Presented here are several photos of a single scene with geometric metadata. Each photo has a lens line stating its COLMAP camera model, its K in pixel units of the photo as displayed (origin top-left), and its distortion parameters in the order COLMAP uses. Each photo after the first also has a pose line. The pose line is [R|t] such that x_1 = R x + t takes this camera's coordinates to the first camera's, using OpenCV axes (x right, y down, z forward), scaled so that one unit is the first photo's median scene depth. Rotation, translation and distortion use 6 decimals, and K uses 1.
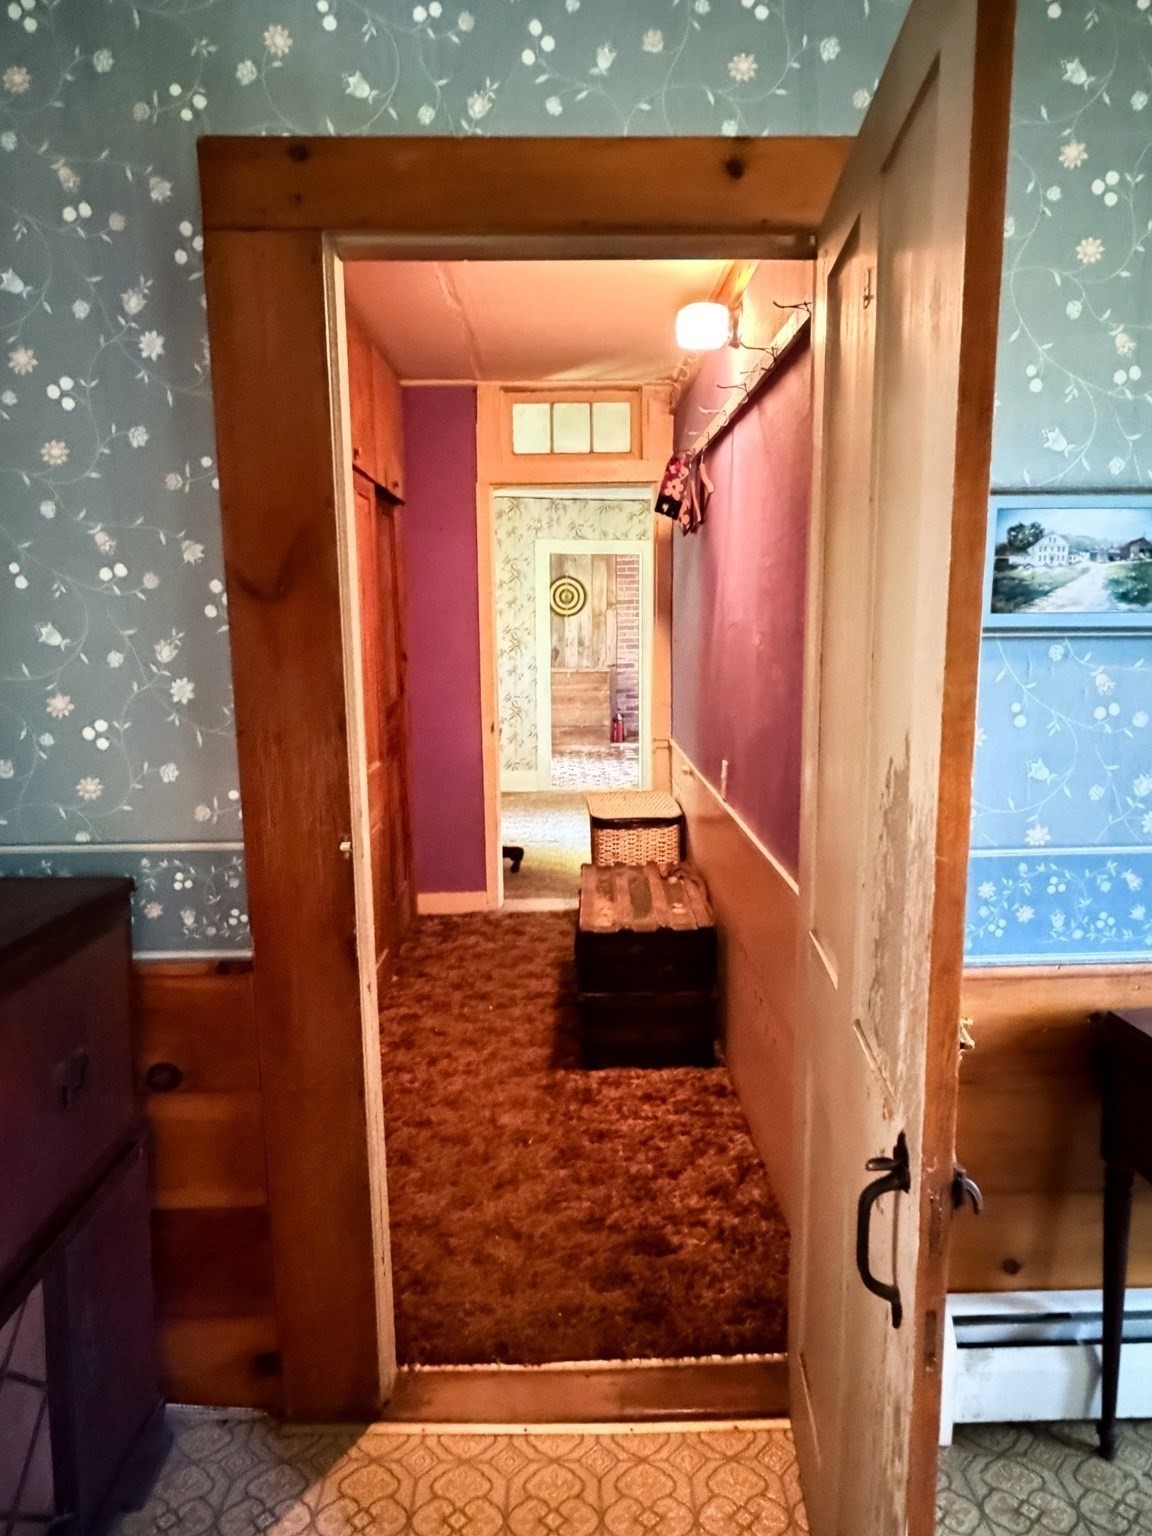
lens RADIAL K [[982.6, 0, 576.8], [0, 982.6, 769.4], [0, 0, 1]] dist [-0.000072, -0.000005]
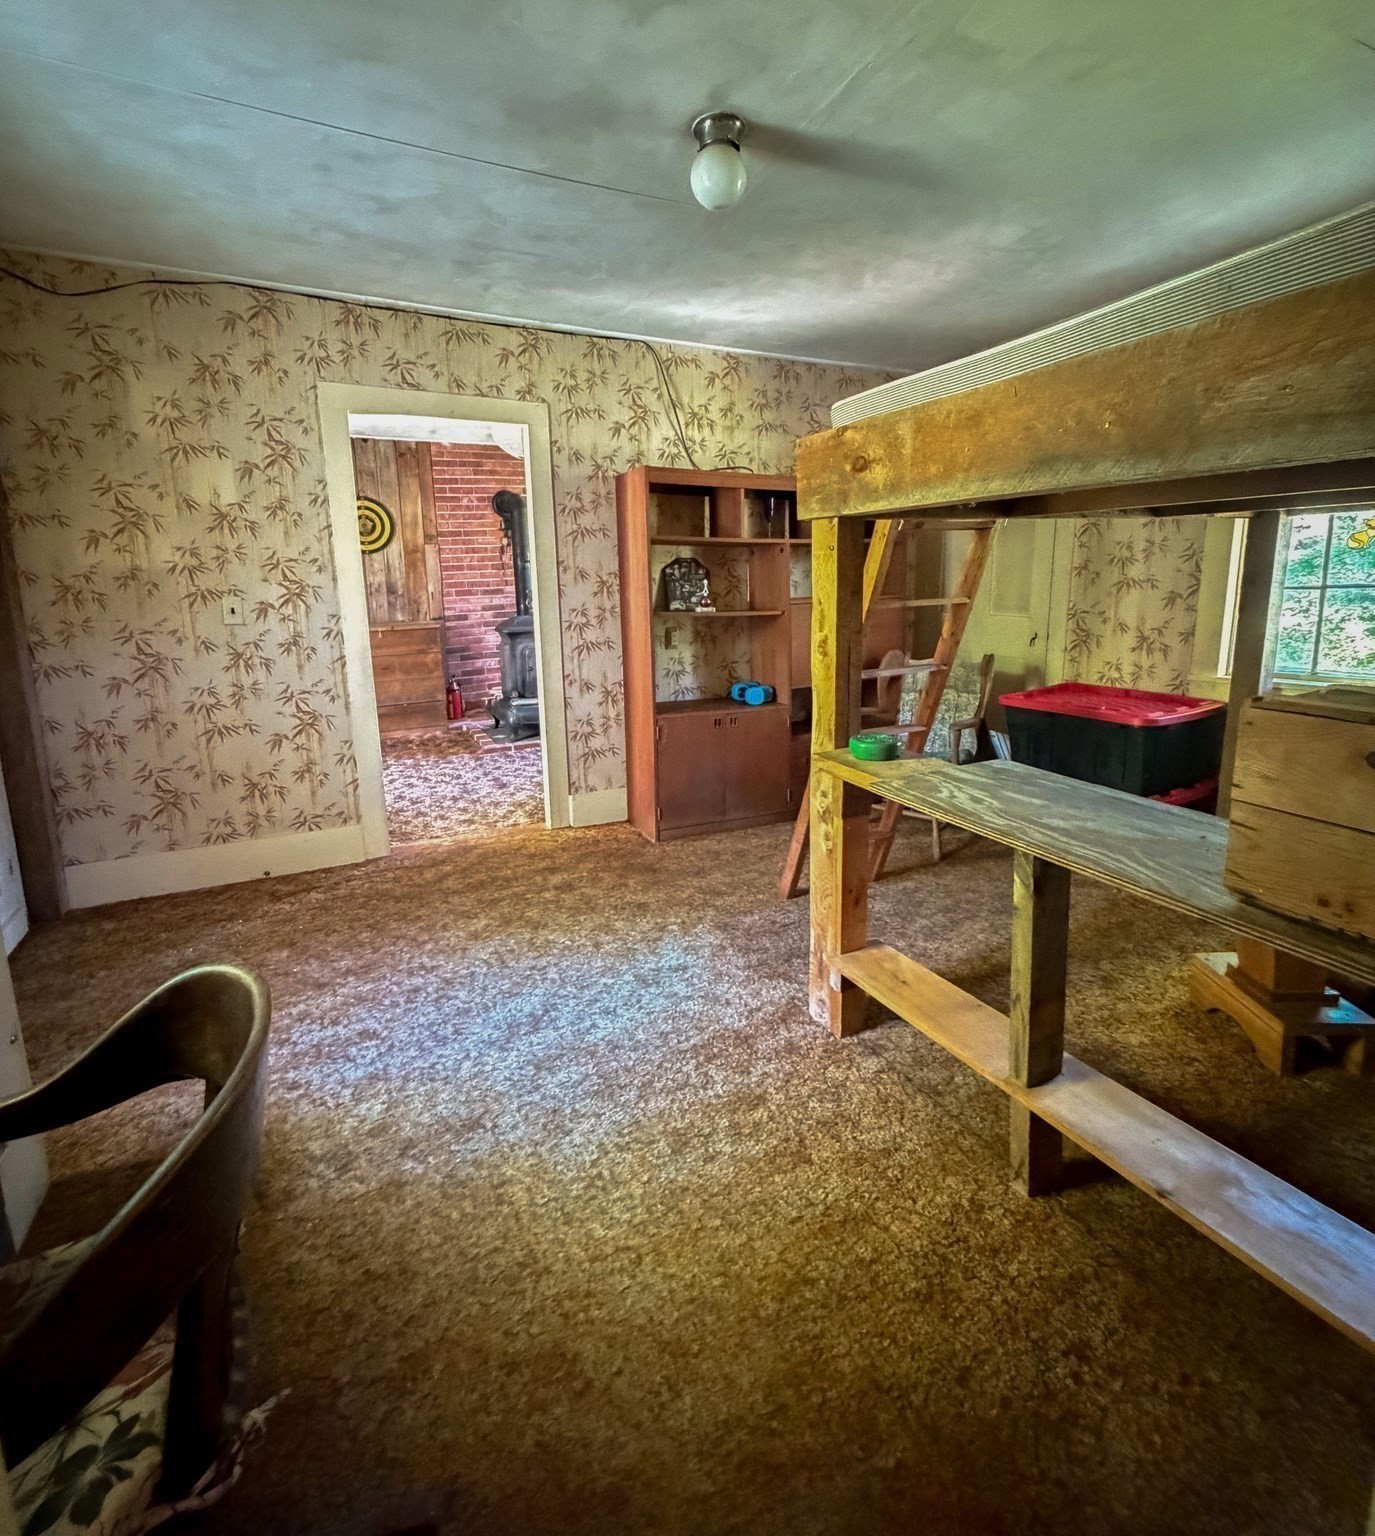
lens RADIAL K [[741.4, 0, 688.0], [0, 741.4, 703.2], [0, 0, 1]] dist [0.000807, 0.000057]
pose [[0.910168, -0.084818, 0.405464, -0.026309], [0.074930, 0.996377, 0.040232, -0.049762], [-0.407407, -0.006236, 0.913225, 0.403689]]
